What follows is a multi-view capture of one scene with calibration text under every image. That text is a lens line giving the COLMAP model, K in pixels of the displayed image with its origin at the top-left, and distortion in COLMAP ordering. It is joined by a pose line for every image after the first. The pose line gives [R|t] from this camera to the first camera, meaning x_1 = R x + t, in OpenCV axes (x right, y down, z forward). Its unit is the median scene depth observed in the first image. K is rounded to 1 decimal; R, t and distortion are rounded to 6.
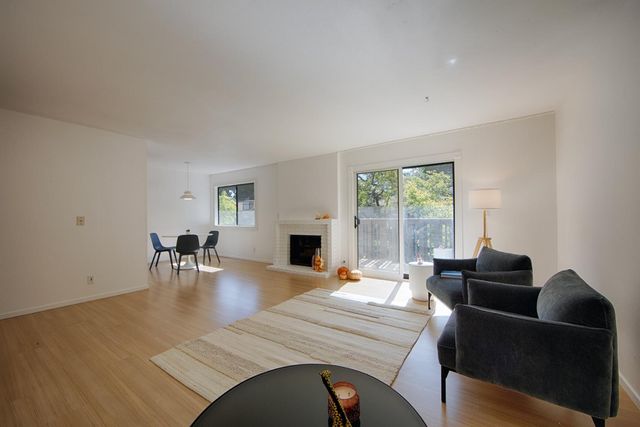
lens RADIAL K [[251.9, 0, 320.0], [0, 251.9, 213.5], [0, 0, 1]] dist [-0.000421, 0.000018]
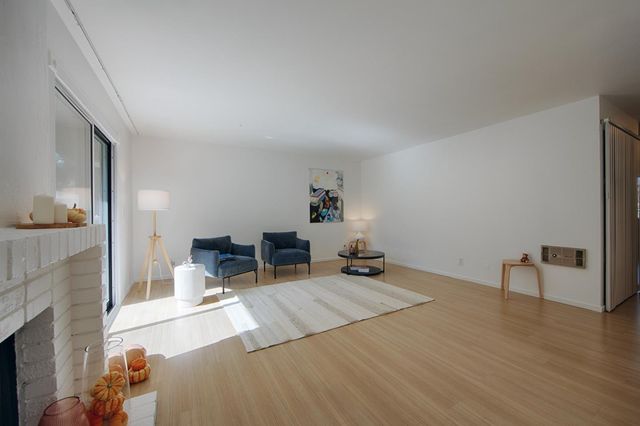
lens RADIAL K [[254.6, 0, 320.6], [0, 254.6, 214.9], [0, 0, 1]] dist [-0.001050, -0.000128]
pose [[-0.897436, 0.020782, 0.440654, -0.311421], [0.017543, 0.999781, -0.011424, 0.018469], [-0.440795, -0.002522, -0.897604, 1.146443]]
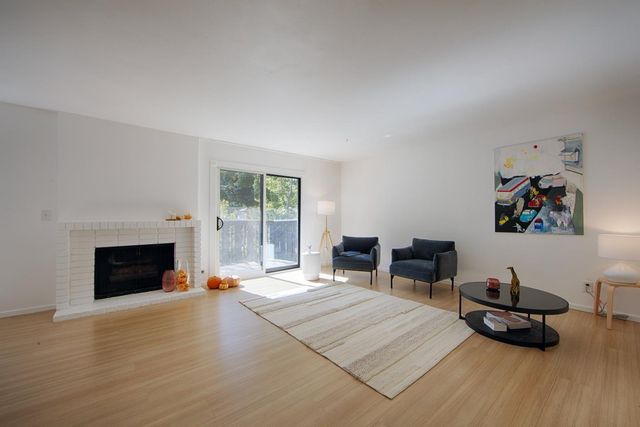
lens RADIAL K [[251.9, 0, 320.0], [0, 251.9, 213.5], [0, 0, 1]] dist [-0.000421, 0.000018]
pose [[0.268305, 0.030761, 0.962843, -0.619252], [-0.018302, 0.999472, -0.026831, 0.015515], [-0.963160, -0.010423, 0.268727, 0.418385]]
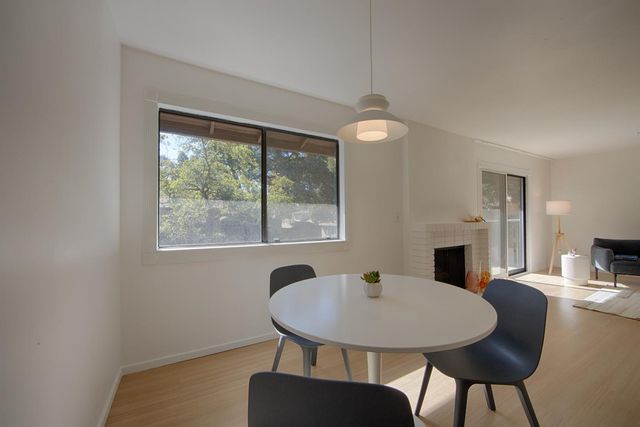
lens RADIAL K [[254.6, 0, 320.6], [0, 254.6, 215.4], [0, 0, 1]] dist [-0.001050, -0.000128]
pose [[0.422454, 0.021742, 0.906124, -0.913103], [-0.011788, 0.999759, -0.018493, 0.021939], [-0.906308, -0.002869, 0.422608, 1.138397]]
